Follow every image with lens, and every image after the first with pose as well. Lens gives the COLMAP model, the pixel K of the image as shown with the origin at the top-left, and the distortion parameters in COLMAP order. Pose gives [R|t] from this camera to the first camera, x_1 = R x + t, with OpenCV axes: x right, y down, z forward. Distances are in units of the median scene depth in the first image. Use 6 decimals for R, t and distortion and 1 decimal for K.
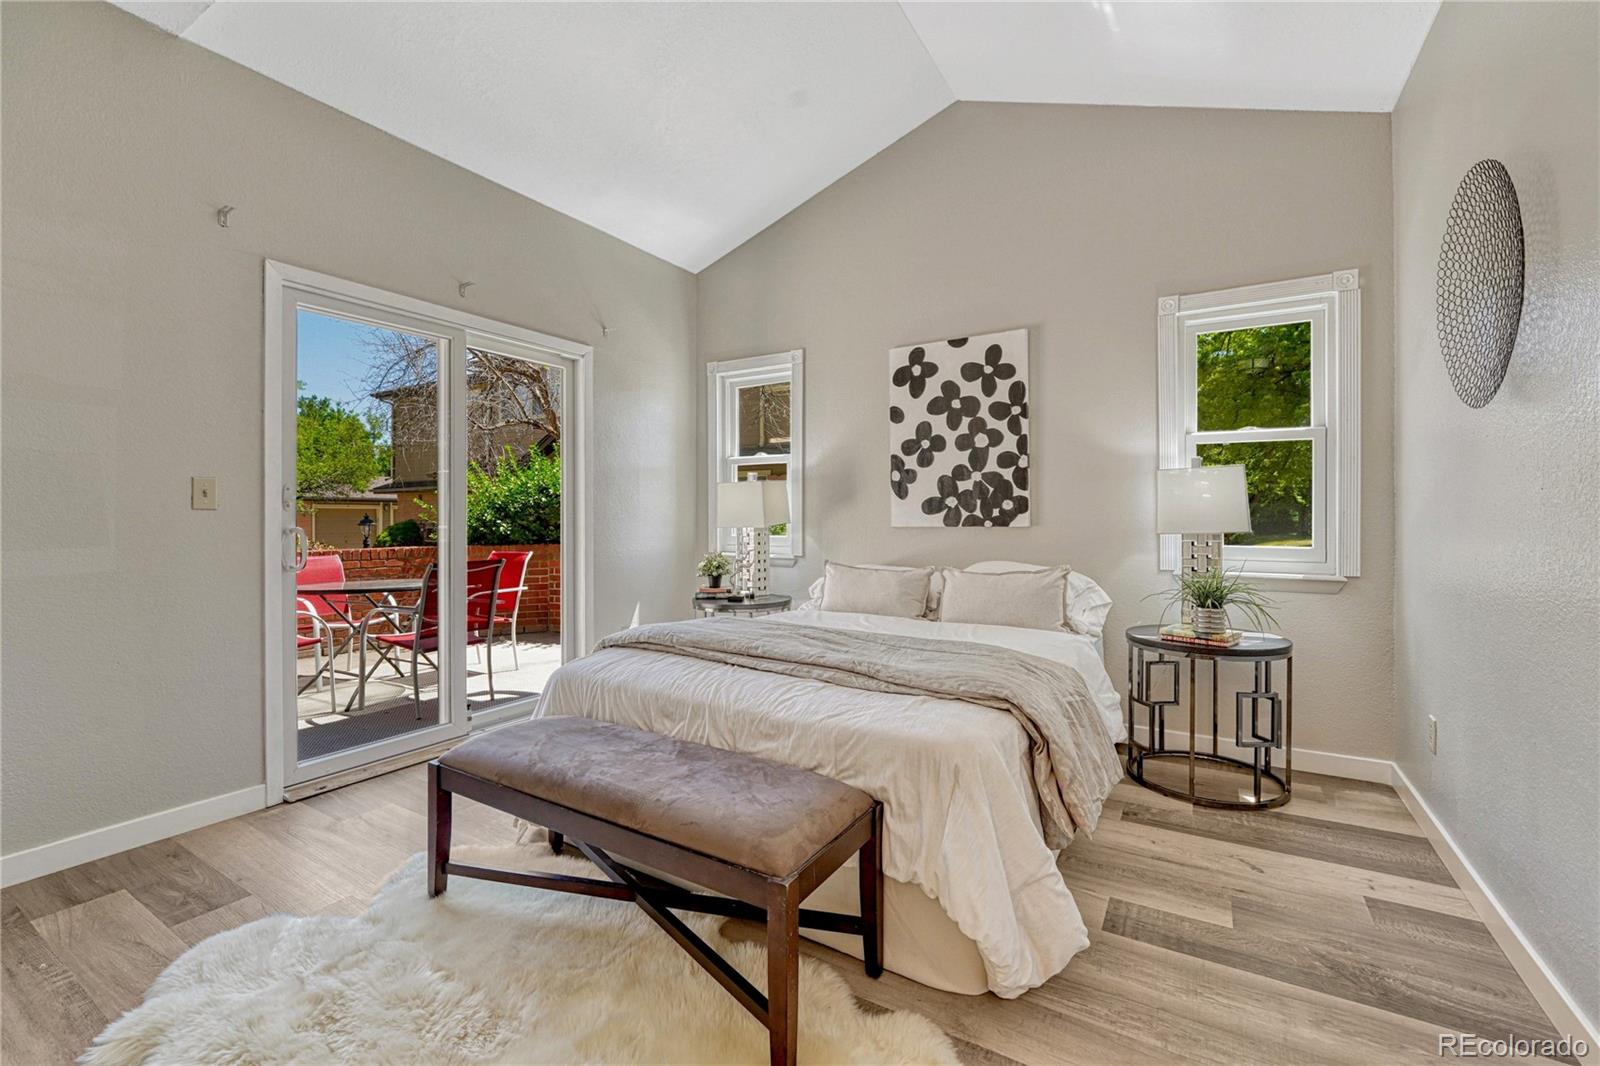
lens RADIAL K [[678.4, 0, 791.6], [0, 678.4, 520.8], [0, 0, 1]] dist [-0.011622, 0.000432]
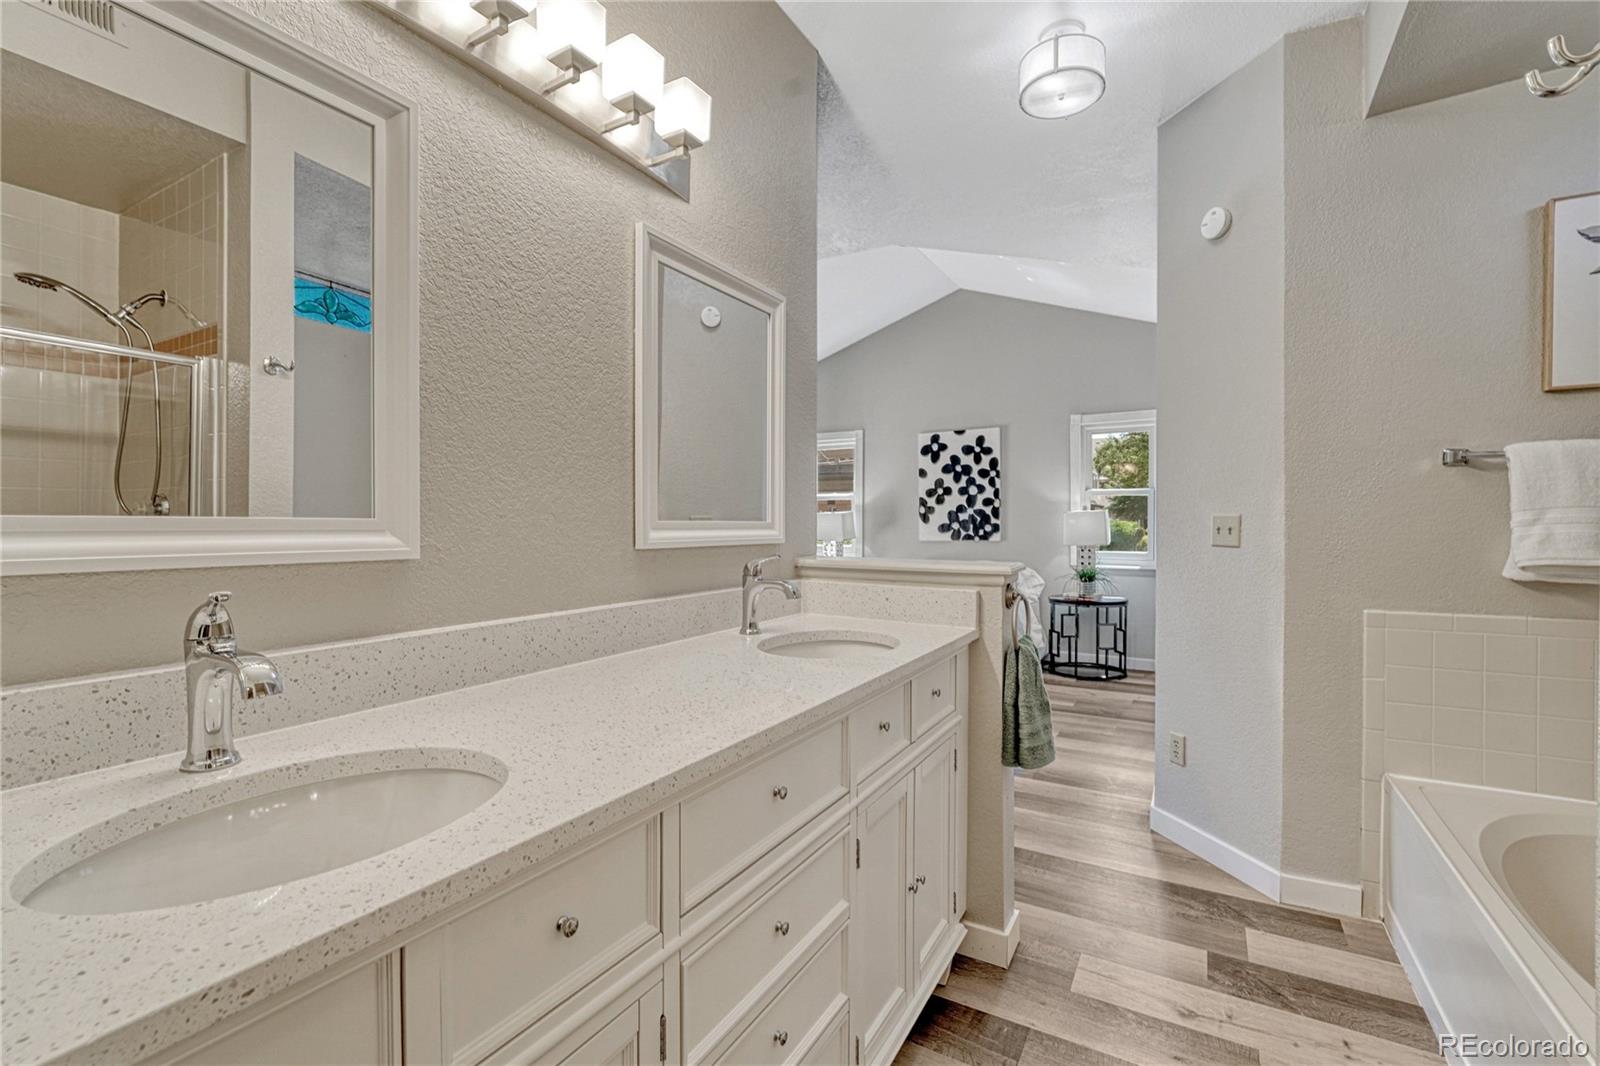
lens RADIAL K [[678.4, 0, 793.7], [0, 678.4, 534.8], [0, 0, 1]] dist [-0.011622, 0.000432]
pose [[0.999916, 0.001274, 0.012887, -0.196276], [-0.001407, 0.999945, 0.010348, -0.022482], [-0.012873, -0.010365, 0.999863, -0.711581]]
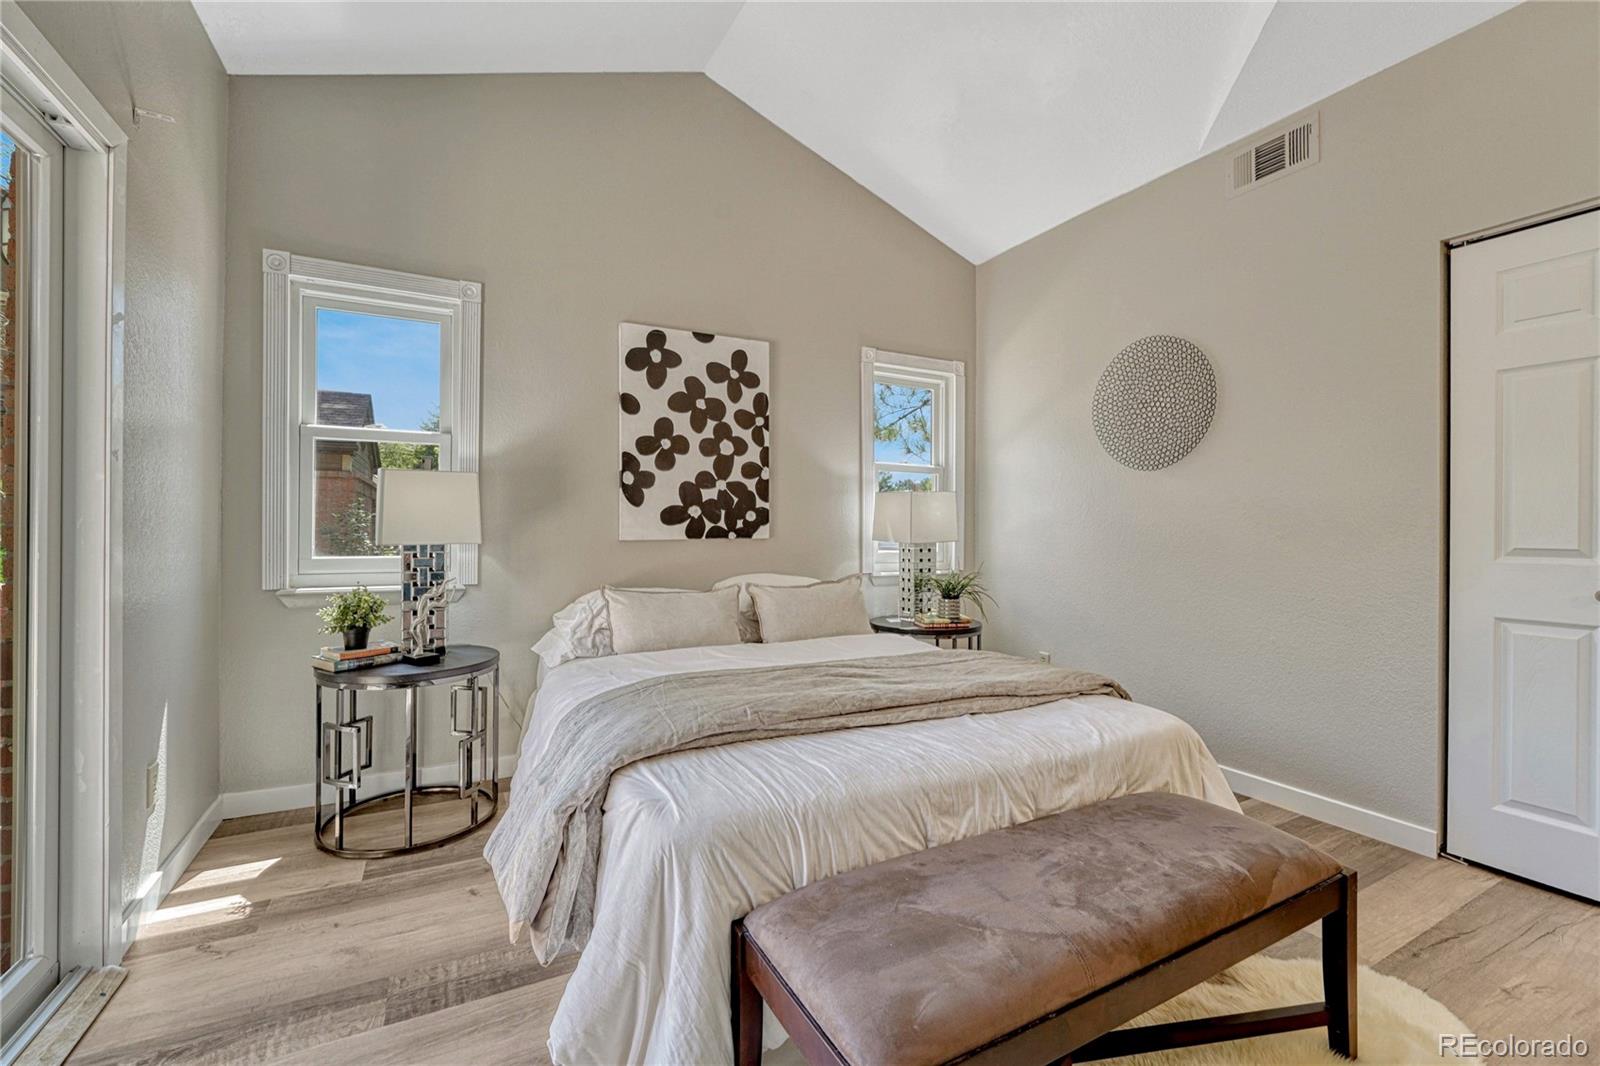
lens RADIAL K [[678.4, 0, 809.6], [0, 678.4, 527.4], [0, 0, 1]] dist [-0.011622, 0.000432]
pose [[0.495159, 0.004090, 0.868793, -0.480978], [-0.001522, 0.999991, -0.003840, -0.003466], [-0.868801, 0.000579, 0.495161, 0.427013]]
